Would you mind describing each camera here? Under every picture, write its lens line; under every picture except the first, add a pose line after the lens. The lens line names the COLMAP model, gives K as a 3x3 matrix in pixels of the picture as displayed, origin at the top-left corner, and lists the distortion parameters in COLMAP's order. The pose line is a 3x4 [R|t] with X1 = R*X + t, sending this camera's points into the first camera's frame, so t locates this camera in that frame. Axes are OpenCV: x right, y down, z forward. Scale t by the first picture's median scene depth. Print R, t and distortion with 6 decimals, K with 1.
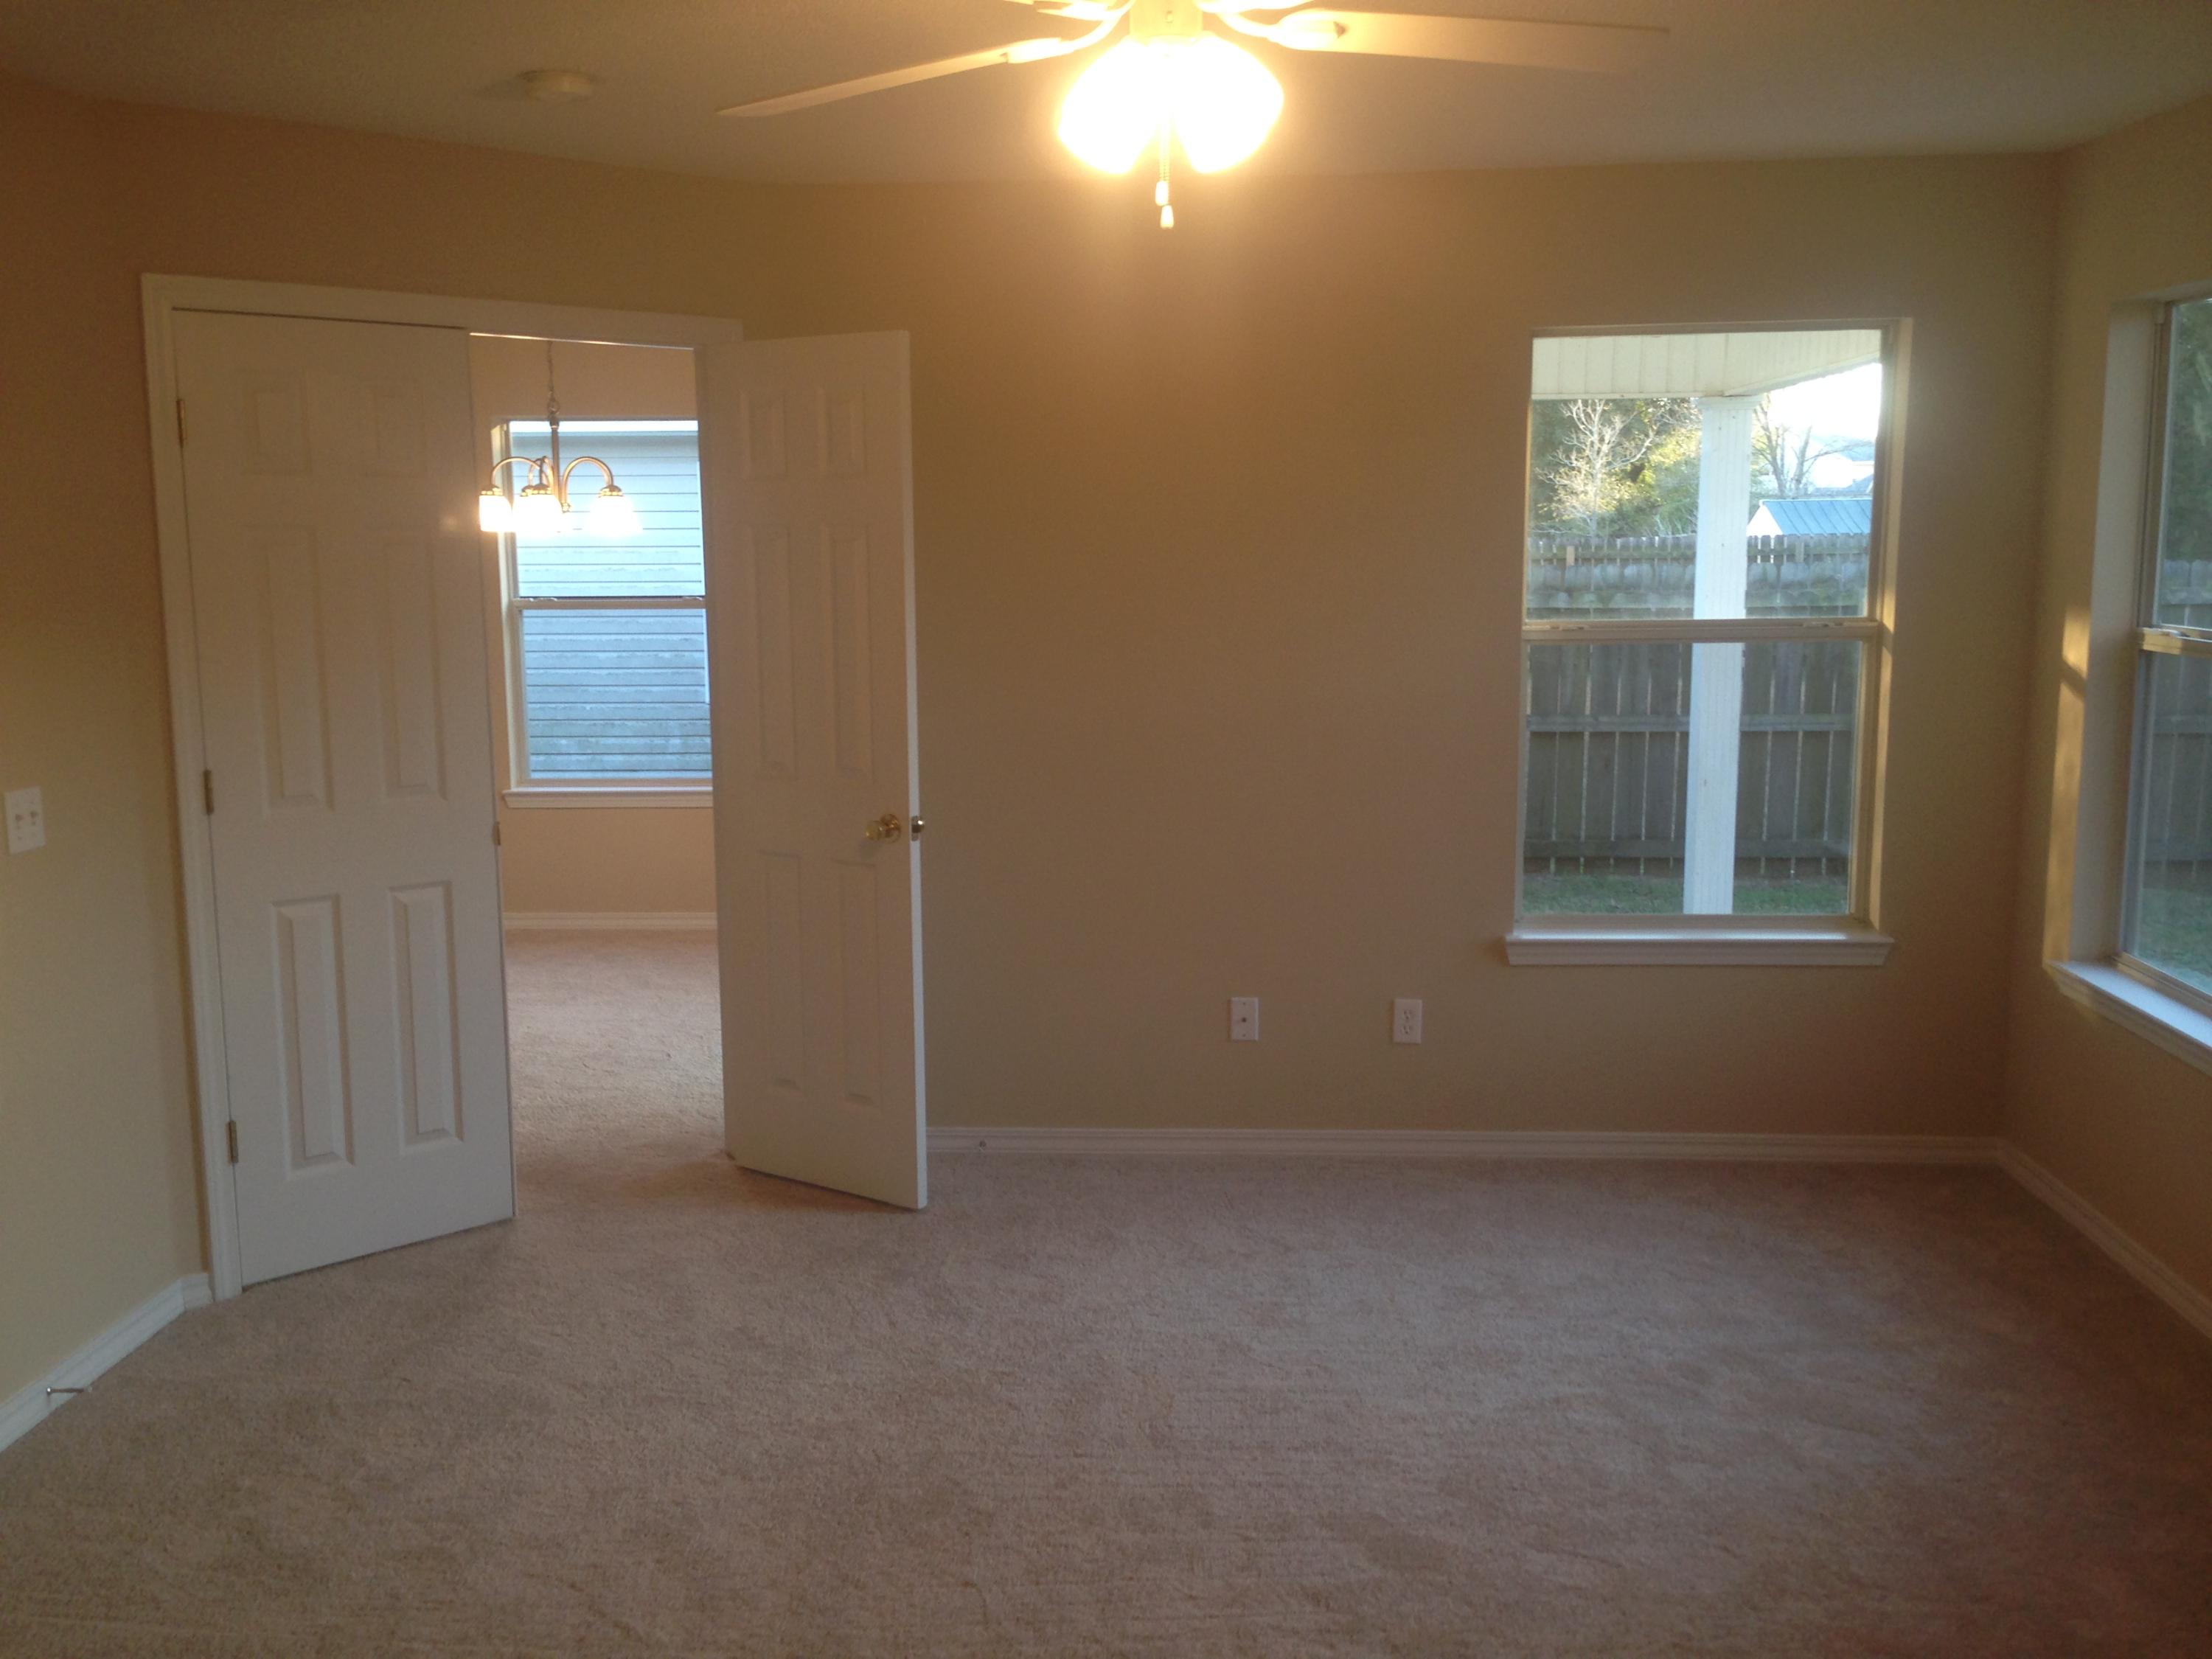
lens RADIAL K [[2066.9, 0, 1106.0], [0, 2066.9, 829.5], [0, 0, 1]] dist [-0.000618, -0.004238]
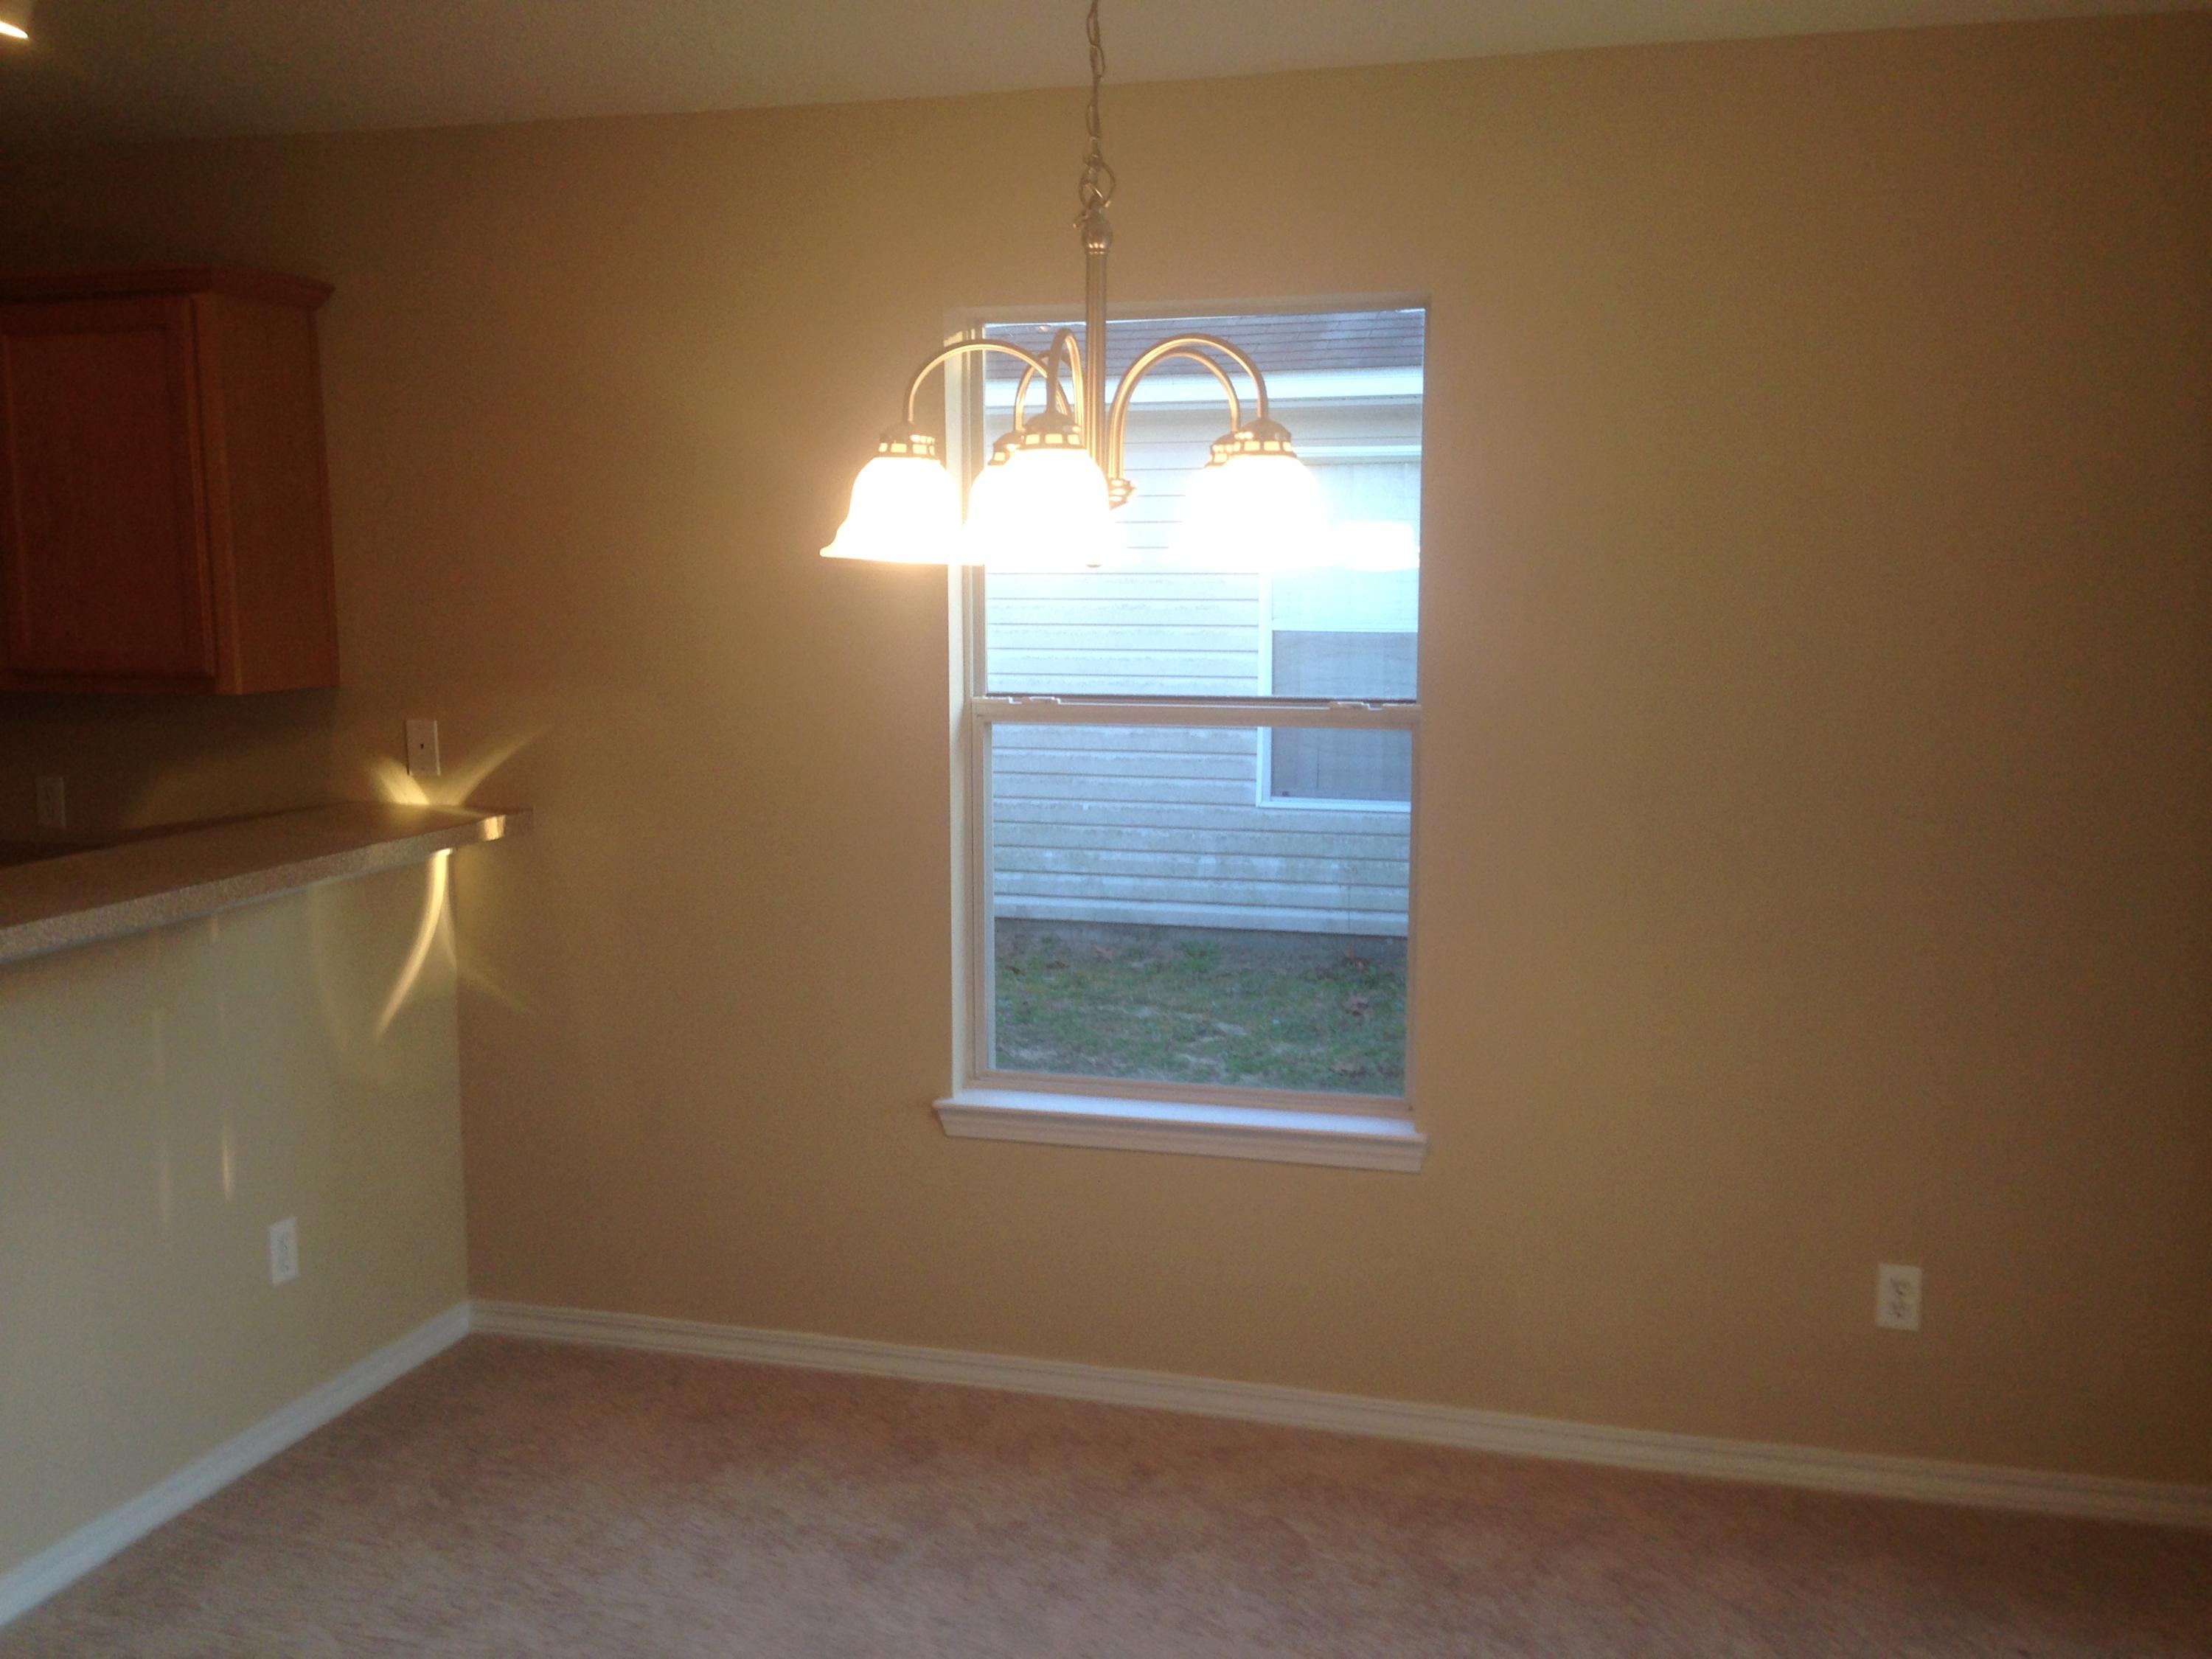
lens RADIAL K [[2066.9, 0, 1106.0], [0, 2066.9, 829.5], [0, 0, 1]] dist [-0.000618, -0.004238]
pose [[0.974560, 0.040461, -0.220446, -0.148713], [-0.042226, 0.999103, -0.003296, -0.079910], [0.220114, 0.012521, 0.975394, 0.534446]]
